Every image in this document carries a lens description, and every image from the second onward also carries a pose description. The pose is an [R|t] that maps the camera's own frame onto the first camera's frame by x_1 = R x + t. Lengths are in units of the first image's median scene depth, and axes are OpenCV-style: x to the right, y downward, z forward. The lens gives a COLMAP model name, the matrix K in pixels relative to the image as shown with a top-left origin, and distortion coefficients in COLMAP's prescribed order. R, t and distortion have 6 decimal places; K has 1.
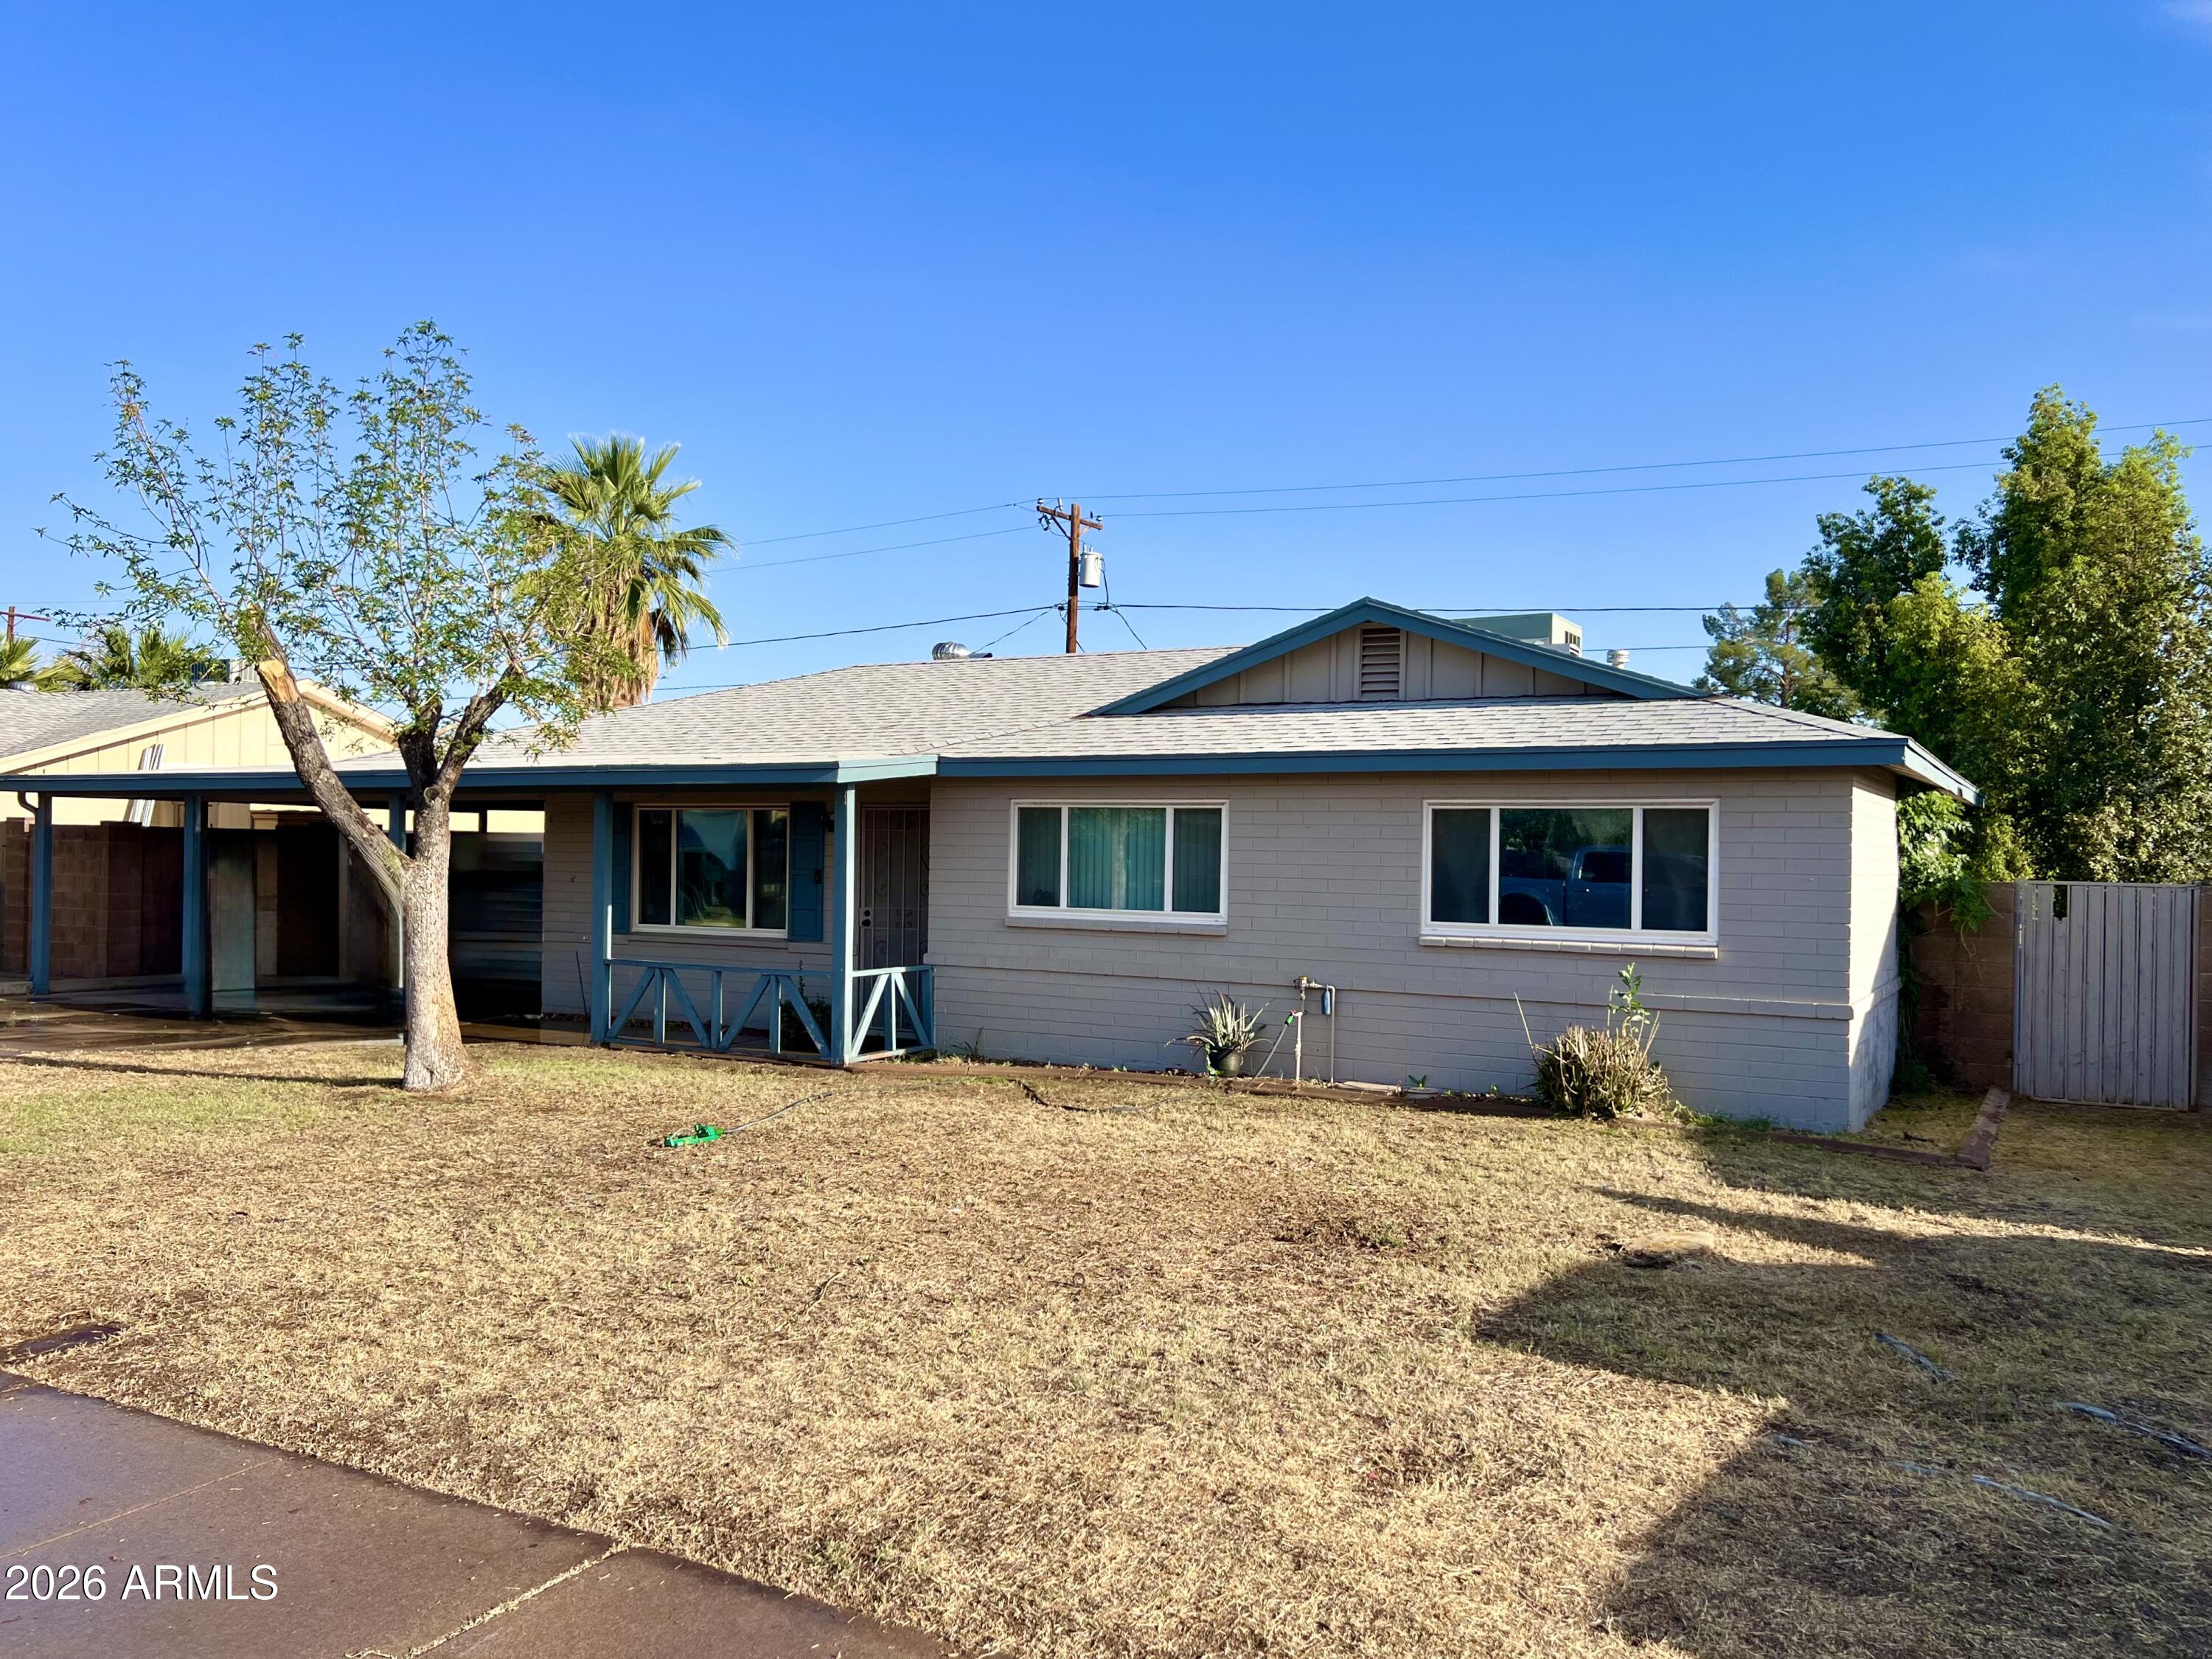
lens RADIAL K [[1728.5, 0, 1100.6], [0, 1728.5, 845.3], [0, 0, 1]] dist [0.091082, -0.118289]
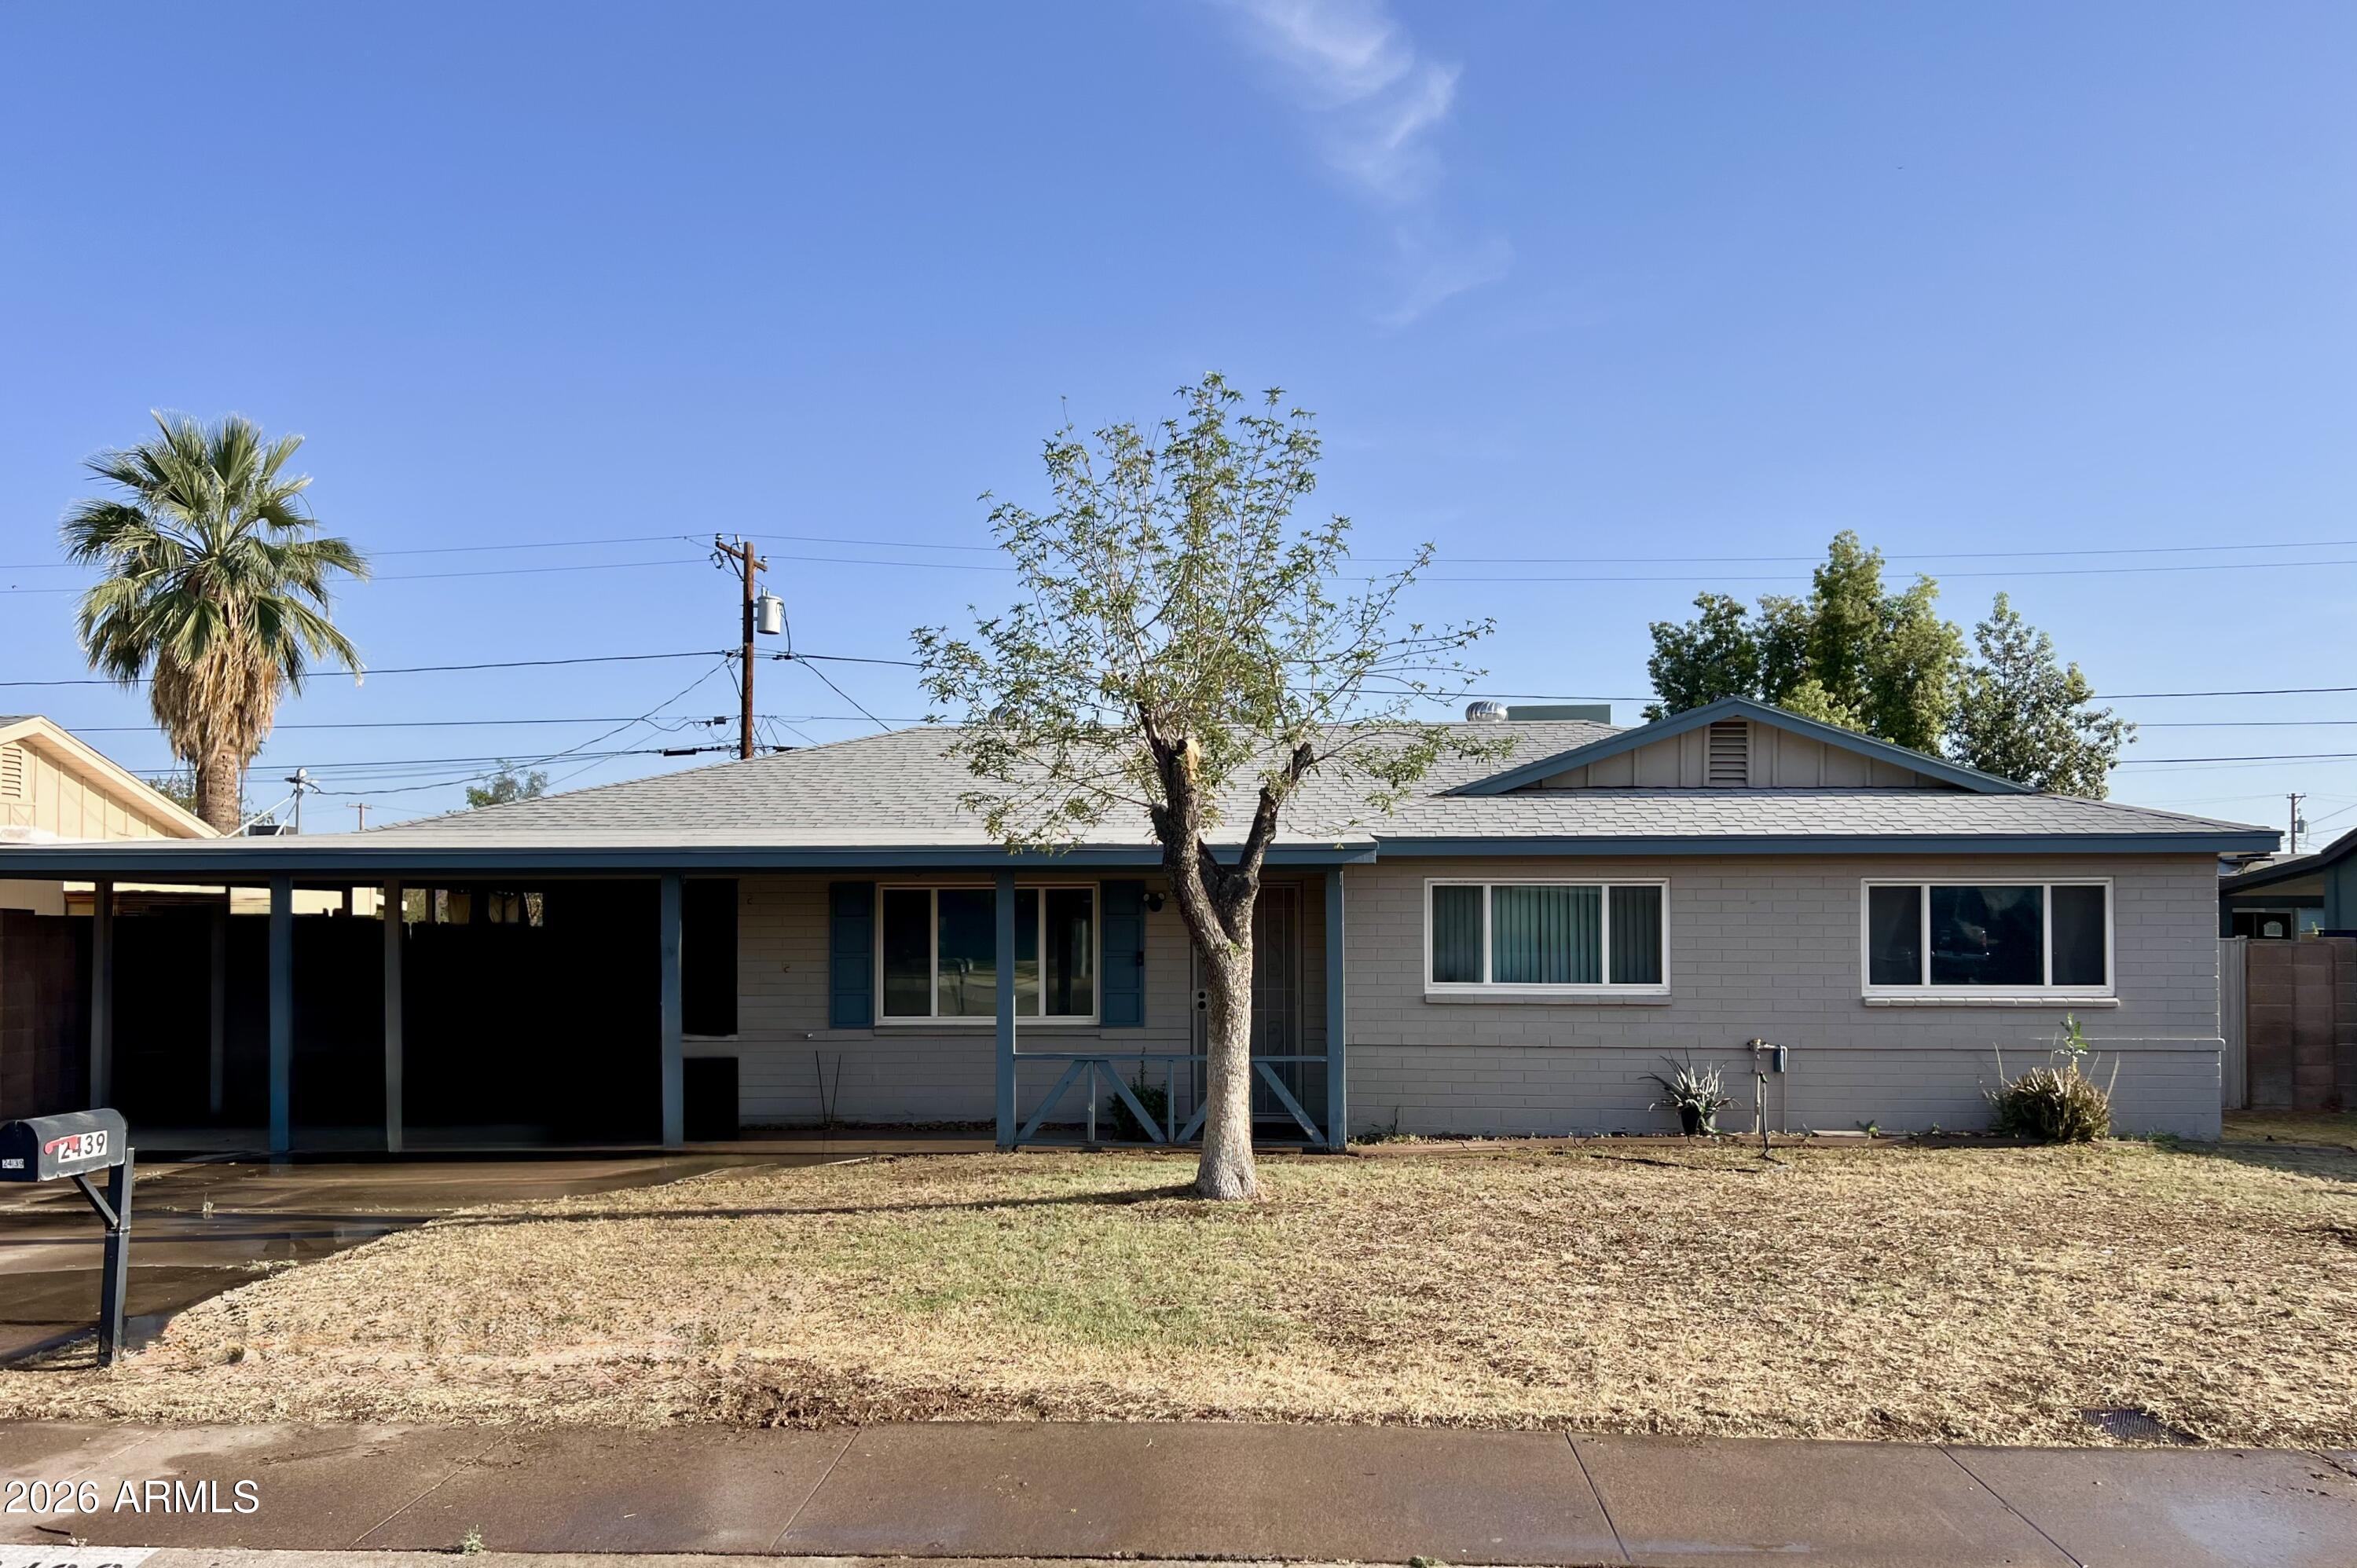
lens RADIAL K [[1809.4, 0, 1172.0], [0, 1809.4, 915.1], [0, 0, 1]] dist [0.016893, -0.001490]
pose [[0.891905, -0.016065, 0.451936, -0.678032], [0.013155, 0.999868, 0.009581, -0.017441], [-0.452031, -0.002600, 0.891999, 0.126639]]
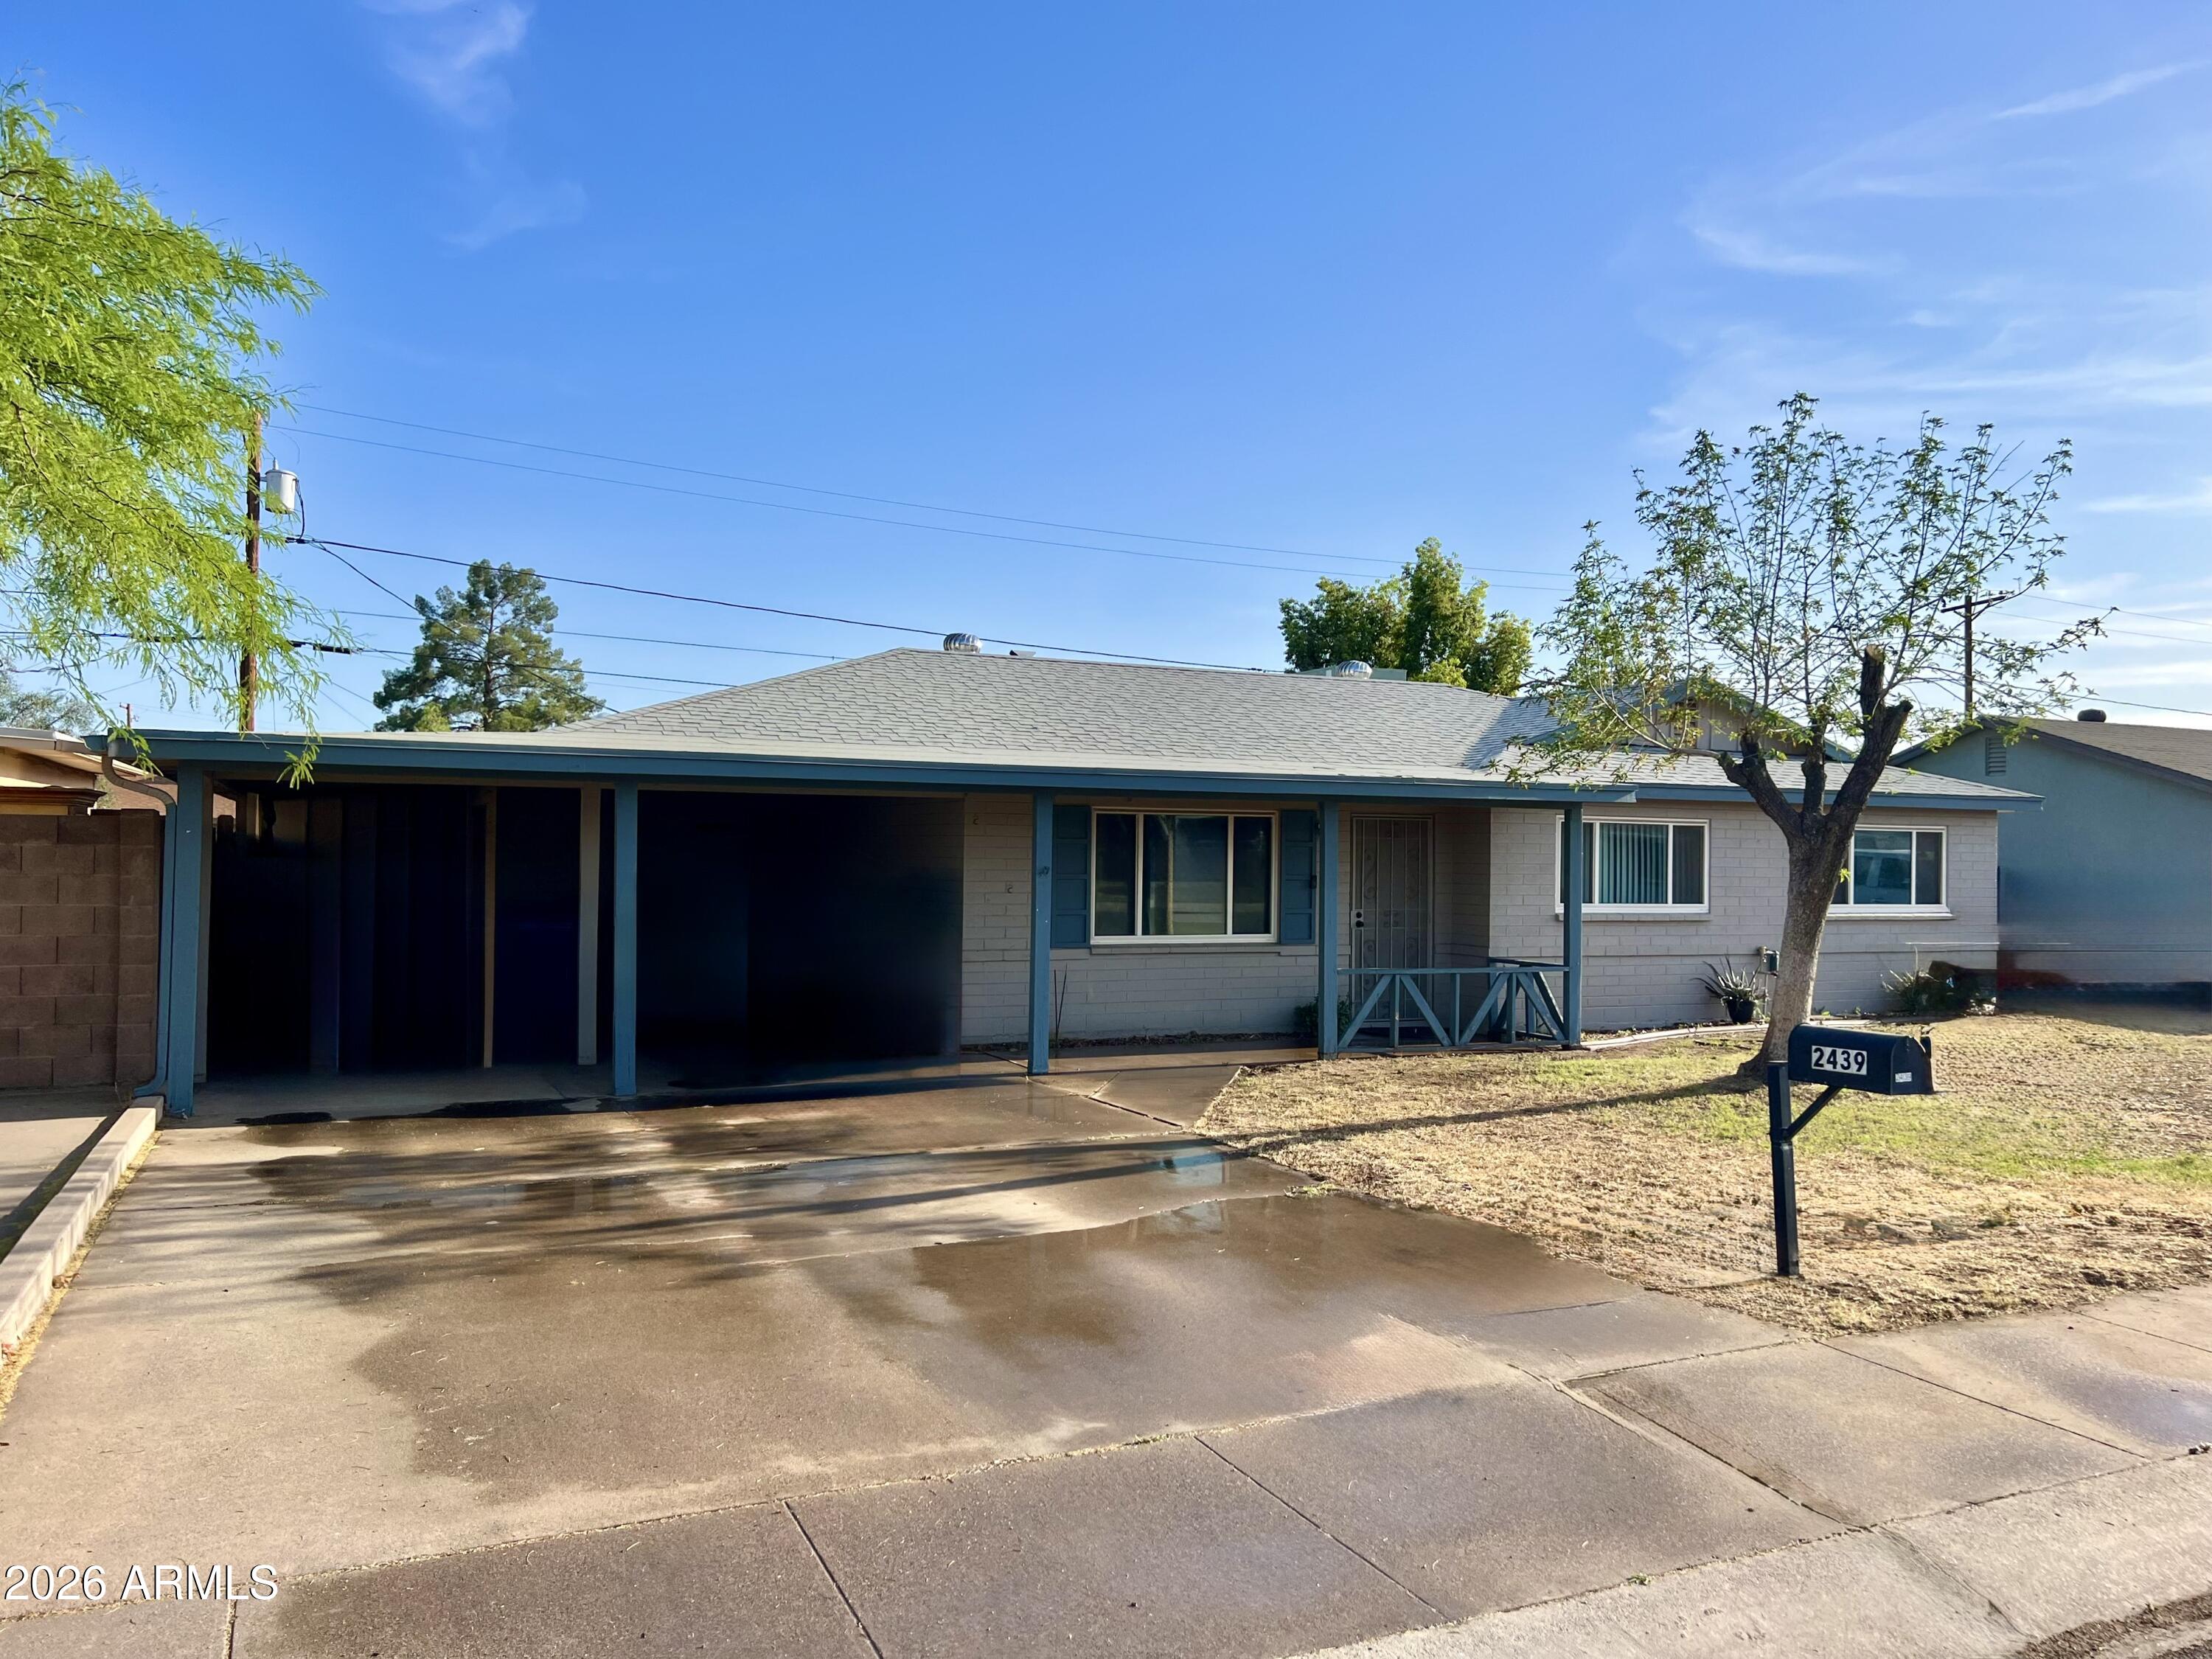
lens RADIAL K [[1687.6, 0, 1102.3], [0, 1687.6, 823.4], [0, 0, 1]] dist [0.096227, -0.110674]
pose [[0.557628, 0.005628, 0.830072, -1.234619], [-0.009370, 0.999956, -0.000486, -0.017760], [-0.830038, -0.007507, 0.557656, 0.618098]]
